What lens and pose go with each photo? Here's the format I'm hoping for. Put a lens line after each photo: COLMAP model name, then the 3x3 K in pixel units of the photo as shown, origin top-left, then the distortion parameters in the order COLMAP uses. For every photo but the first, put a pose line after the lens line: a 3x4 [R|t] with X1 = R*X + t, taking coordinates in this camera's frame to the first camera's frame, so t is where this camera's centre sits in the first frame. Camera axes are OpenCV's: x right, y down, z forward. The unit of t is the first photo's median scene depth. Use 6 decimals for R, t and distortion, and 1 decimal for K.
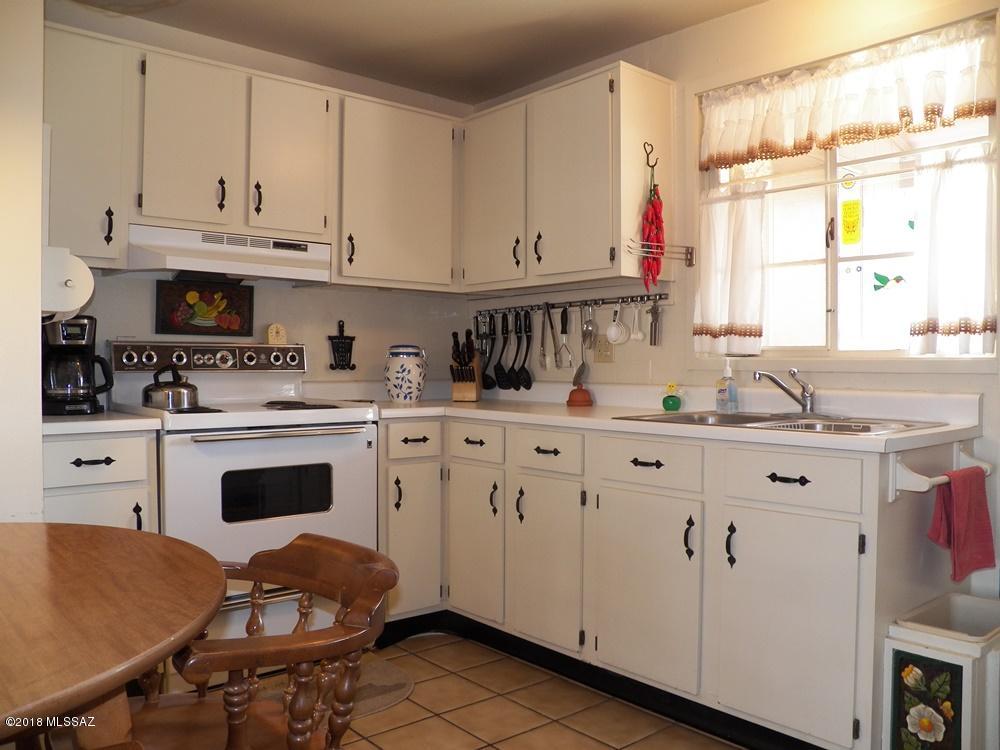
lens RADIAL K [[821.9, 0, 500.0], [0, 821.9, 375.0], [0, 0, 1]] dist [-0.142268, 0.103385]
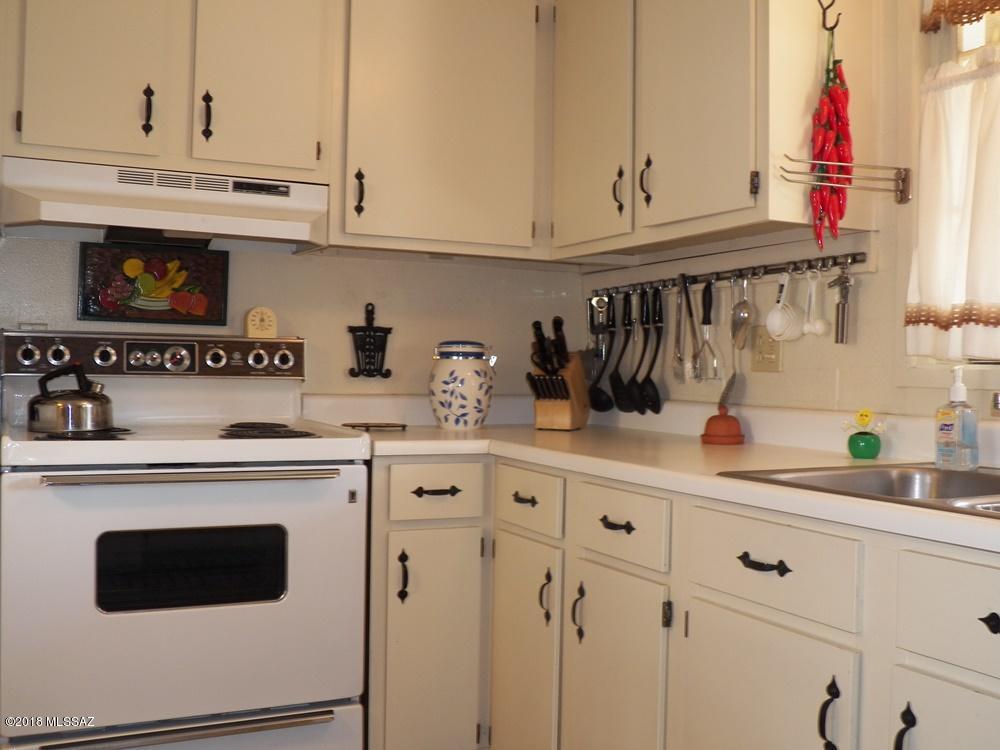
lens RADIAL K [[1029.3, 0, 500.0], [0, 1029.3, 375.0], [0, 0, 1]] dist [-0.145789, 0.151623]
pose [[0.967328, 0.014772, -0.253097, 0.137780], [-0.017385, 0.999816, -0.008089, -0.003930], [0.252931, 0.012224, 0.967407, 0.249624]]
